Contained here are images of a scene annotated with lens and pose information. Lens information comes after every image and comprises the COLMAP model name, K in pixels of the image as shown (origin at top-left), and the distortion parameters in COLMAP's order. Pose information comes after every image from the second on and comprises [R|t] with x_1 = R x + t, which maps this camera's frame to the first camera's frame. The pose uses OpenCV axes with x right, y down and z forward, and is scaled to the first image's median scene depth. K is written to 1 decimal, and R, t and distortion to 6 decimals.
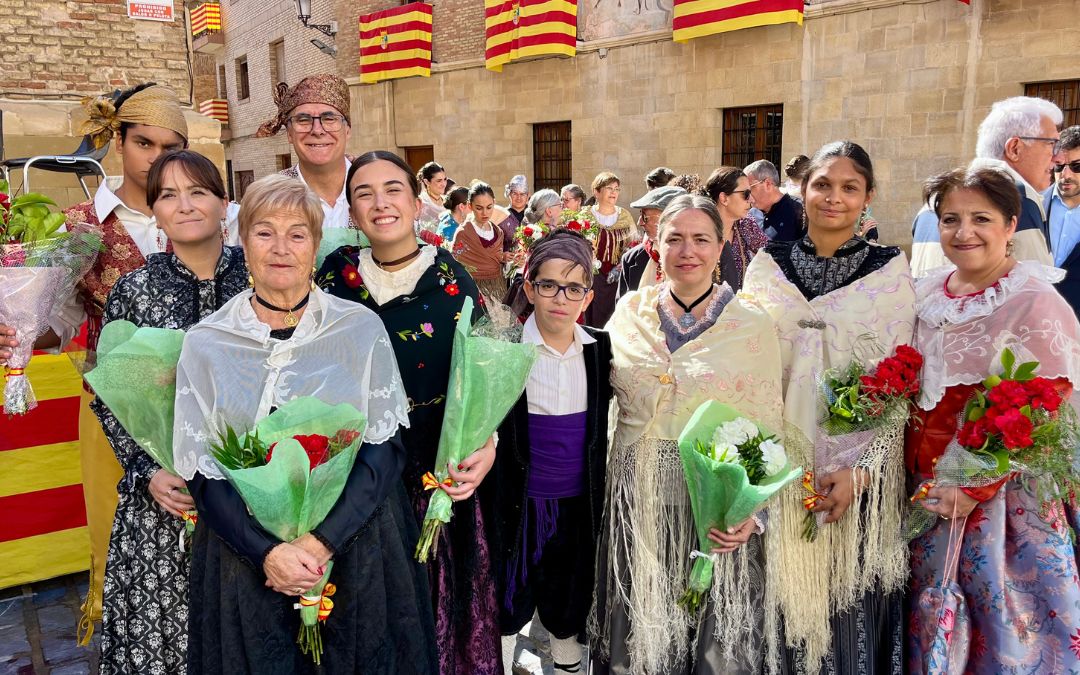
lens RADIAL K [[849.6, 0, 562.7], [0, 849.6, 341.6], [0, 0, 1]] dist [0.063802, -0.069389]
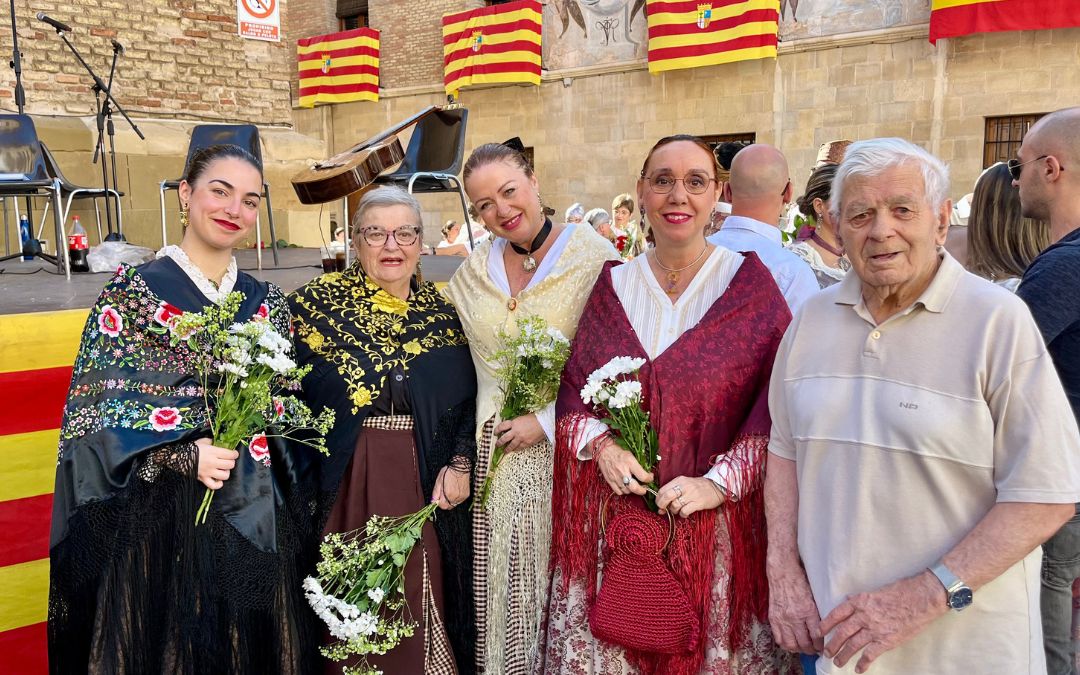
lens RADIAL K [[849.6, 0, 562.7], [0, 849.6, 341.6], [0, 0, 1]] dist [0.063802, -0.069389]
pose [[0.989249, -0.023307, 0.144373, -0.144473], [0.027814, 0.999184, -0.029285, 0.004302], [-0.143572, 0.032986, 0.989090, -0.002916]]
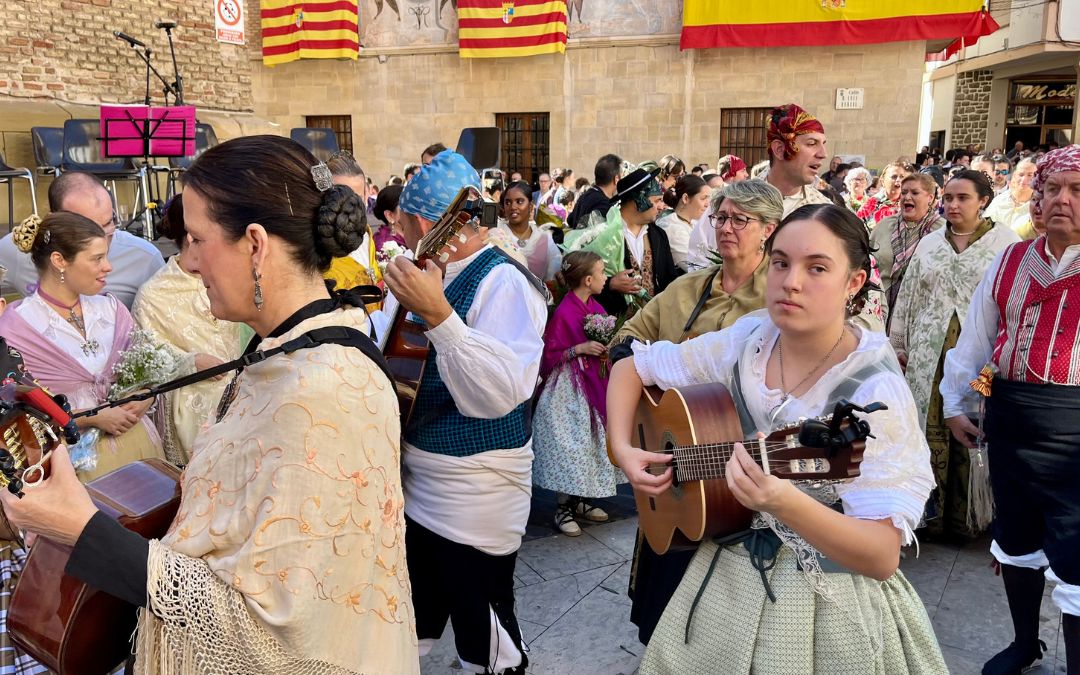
lens RADIAL K [[799.9, 0, 538.8], [0, 799.9, 349.5], [0, 0, 1]] dist [0.022373, -0.012277]
pose [[0.913425, -0.080164, 0.399034, -0.287979], [0.064009, 0.996505, 0.053670, 0.015866], [-0.401942, -0.023481, 0.915364, -0.123255]]
